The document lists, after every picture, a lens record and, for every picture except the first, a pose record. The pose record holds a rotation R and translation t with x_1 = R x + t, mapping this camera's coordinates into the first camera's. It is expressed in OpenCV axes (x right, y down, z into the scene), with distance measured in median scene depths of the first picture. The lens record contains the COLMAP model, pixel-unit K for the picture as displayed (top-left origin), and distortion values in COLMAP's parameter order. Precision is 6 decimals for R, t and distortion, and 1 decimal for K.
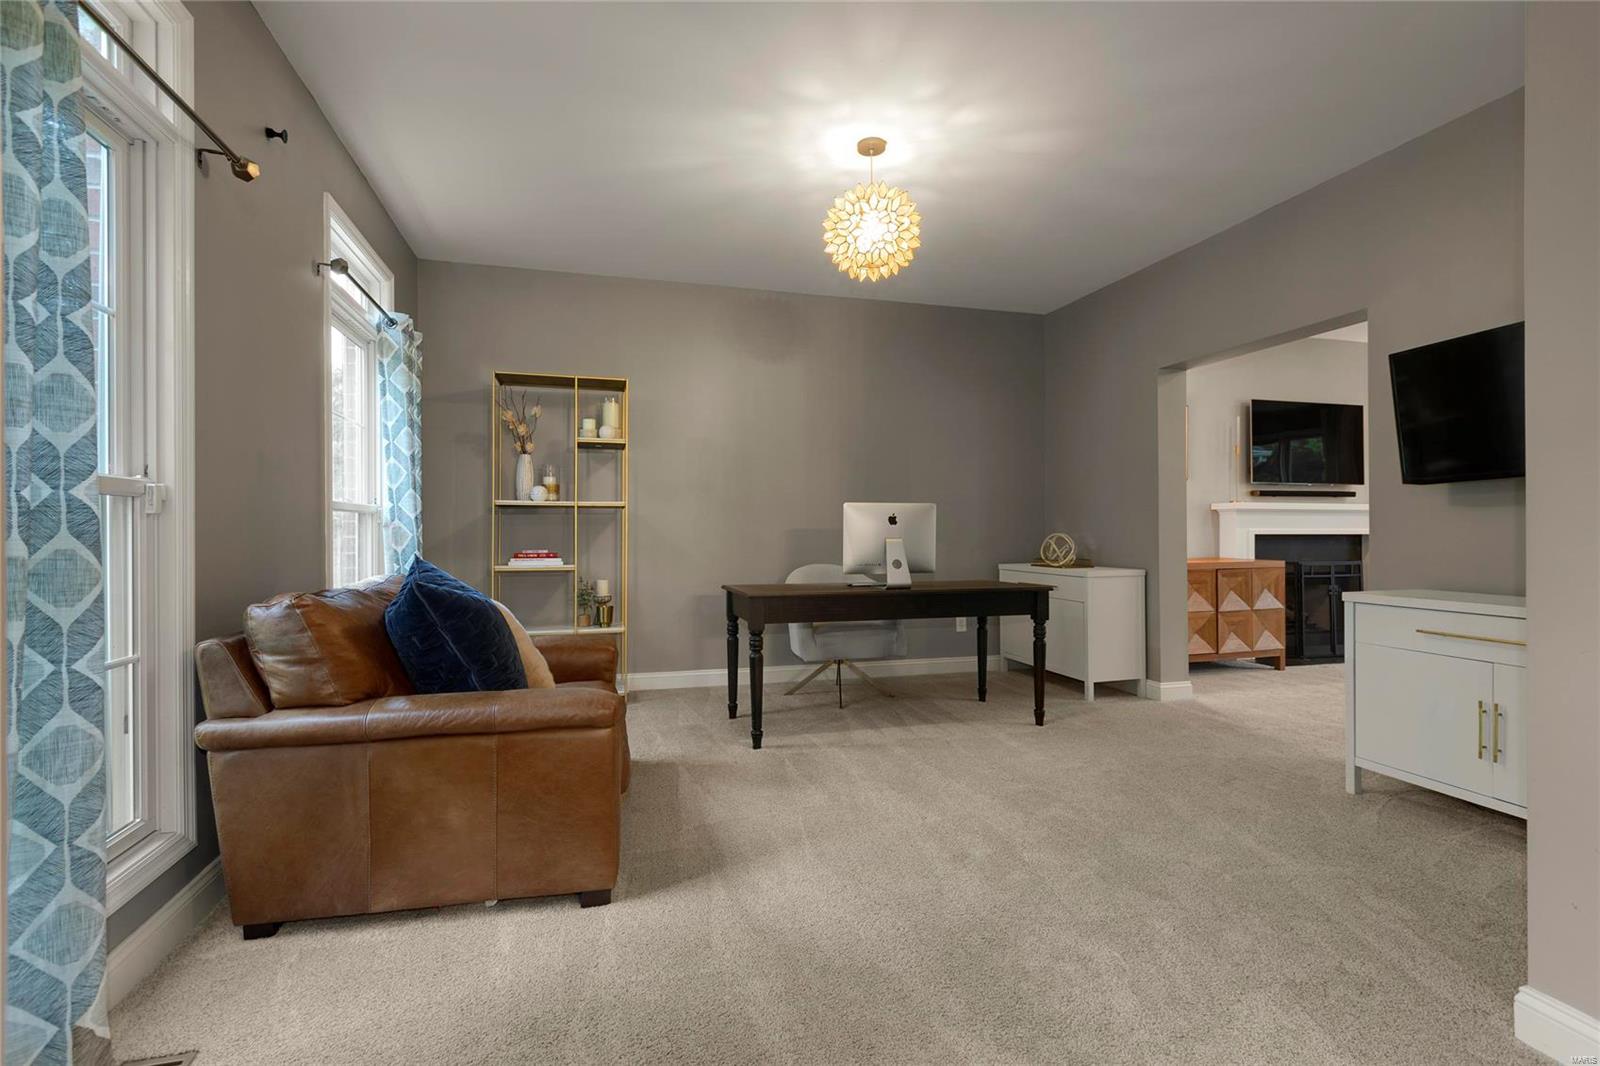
lens RADIAL K [[743.8, 0, 797.4], [0, 743.8, 530.6], [0, 0, 1]] dist [0.002364, 0.000127]
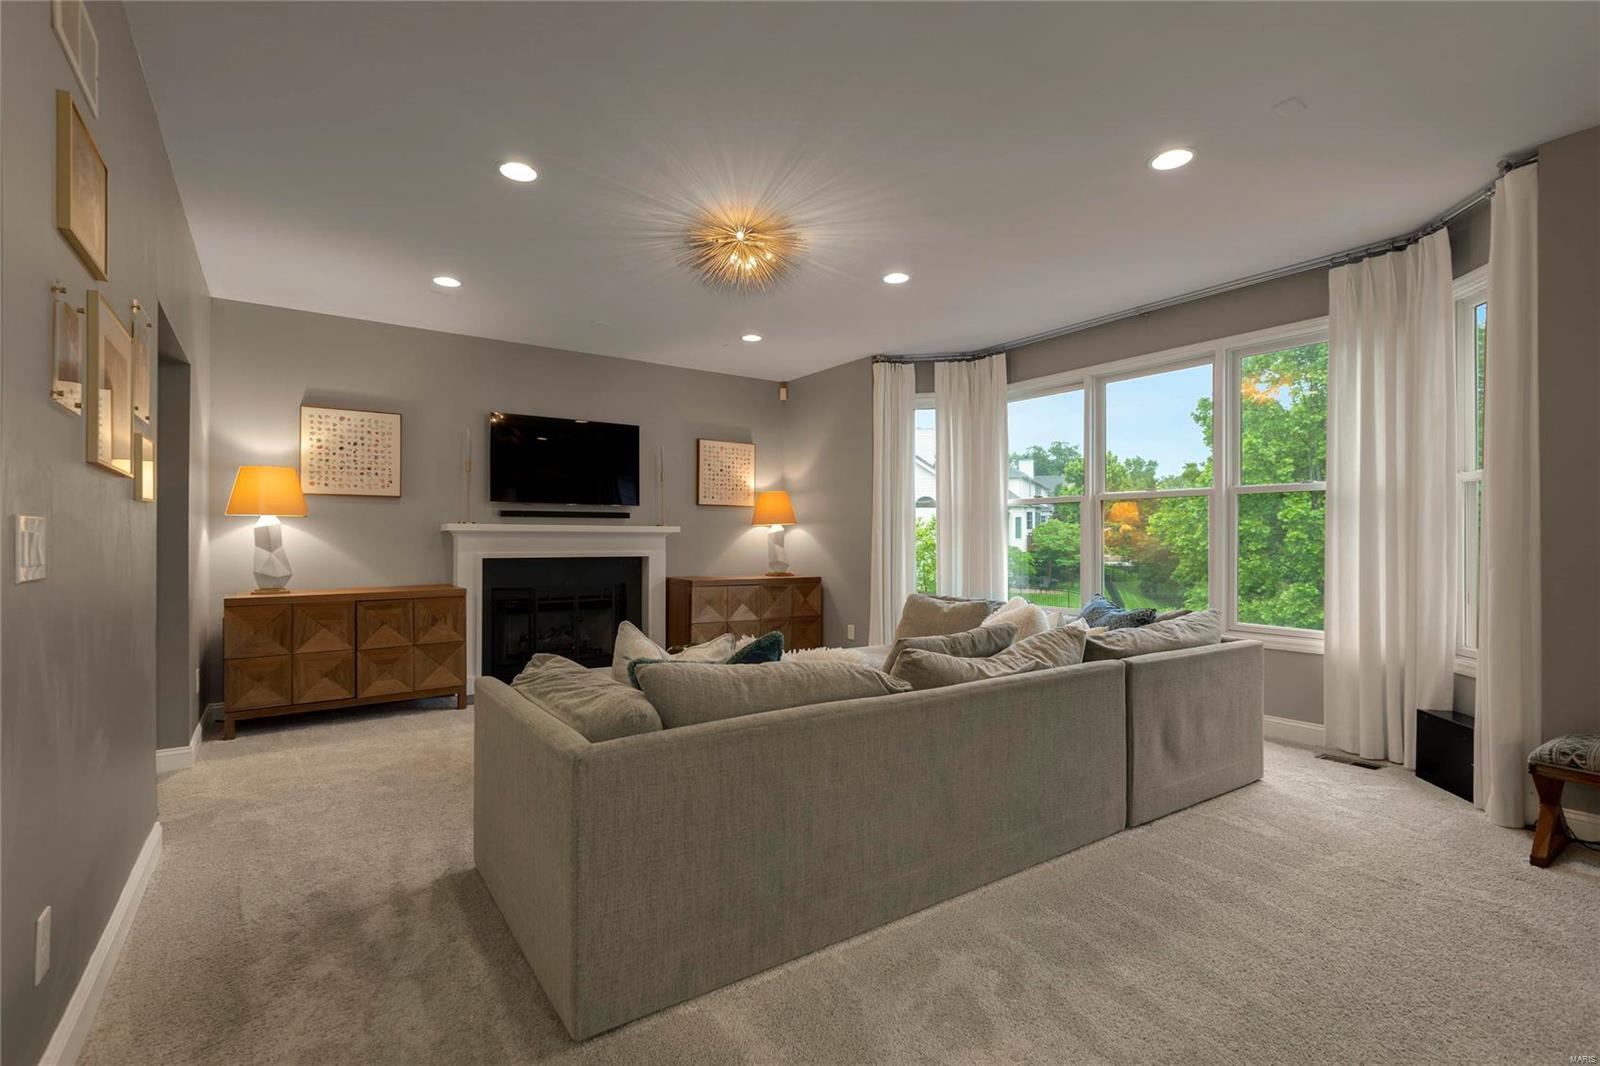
lens RADIAL K [[743.8, 0, 799.8], [0, 743.8, 535.1], [0, 0, 1]] dist [0.002364, 0.000127]
pose [[0.941624, 0.000308, 0.336666, 0.674893], [0.001540, 0.999985, -0.005223, -0.018575], [-0.336662, 0.005437, 0.941610, -0.002073]]
